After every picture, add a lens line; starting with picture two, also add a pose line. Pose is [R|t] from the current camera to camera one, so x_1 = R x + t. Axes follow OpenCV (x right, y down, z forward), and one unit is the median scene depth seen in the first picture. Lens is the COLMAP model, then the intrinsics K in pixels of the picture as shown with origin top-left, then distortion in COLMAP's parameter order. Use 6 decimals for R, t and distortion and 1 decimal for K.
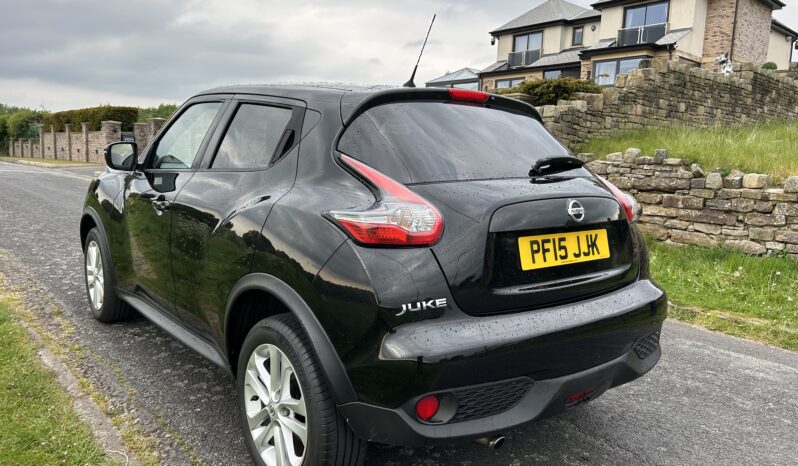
lens RADIAL K [[627.4, 0, 402.1], [0, 627.4, 236.7], [0, 0, 1]] dist [0.037006, -0.017512]
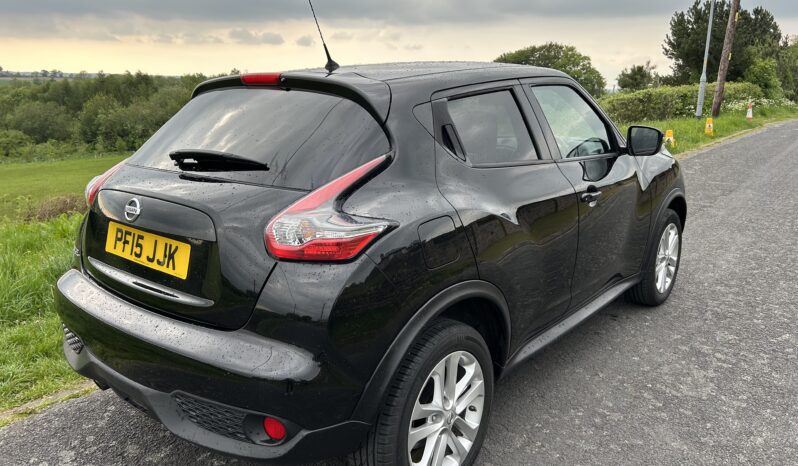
lens RADIAL K [[627.4, 0, 399.8], [0, 627.4, 232.0], [0, 0, 1]] dist [0.037006, -0.017512]
pose [[0.185814, 0.197182, -0.962597, 1.279228], [-0.144191, 0.974524, 0.171791, -0.230730], [0.971948, 0.106876, 0.209512, 1.203568]]
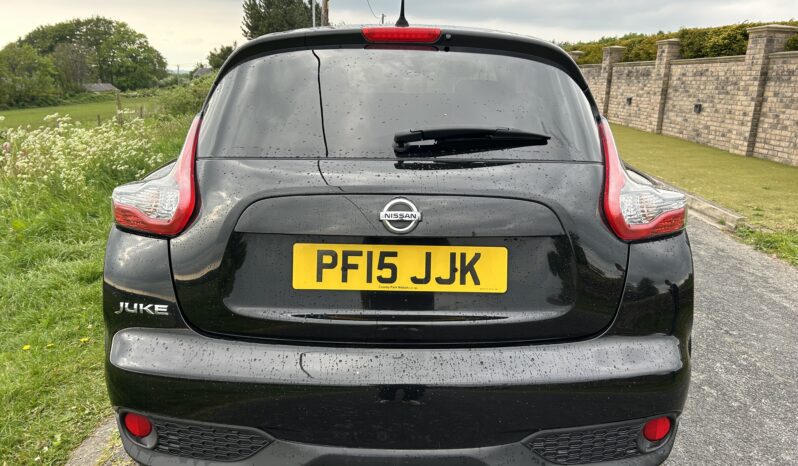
lens RADIAL K [[627.4, 0, 394.6], [0, 627.4, 232.5], [0, 0, 1]] dist [0.037006, -0.017512]
pose [[0.777299, 0.140588, -0.613222, 0.685464], [-0.086753, 0.989353, 0.116855, -0.100697], [0.623121, -0.037632, 0.781220, 0.481633]]
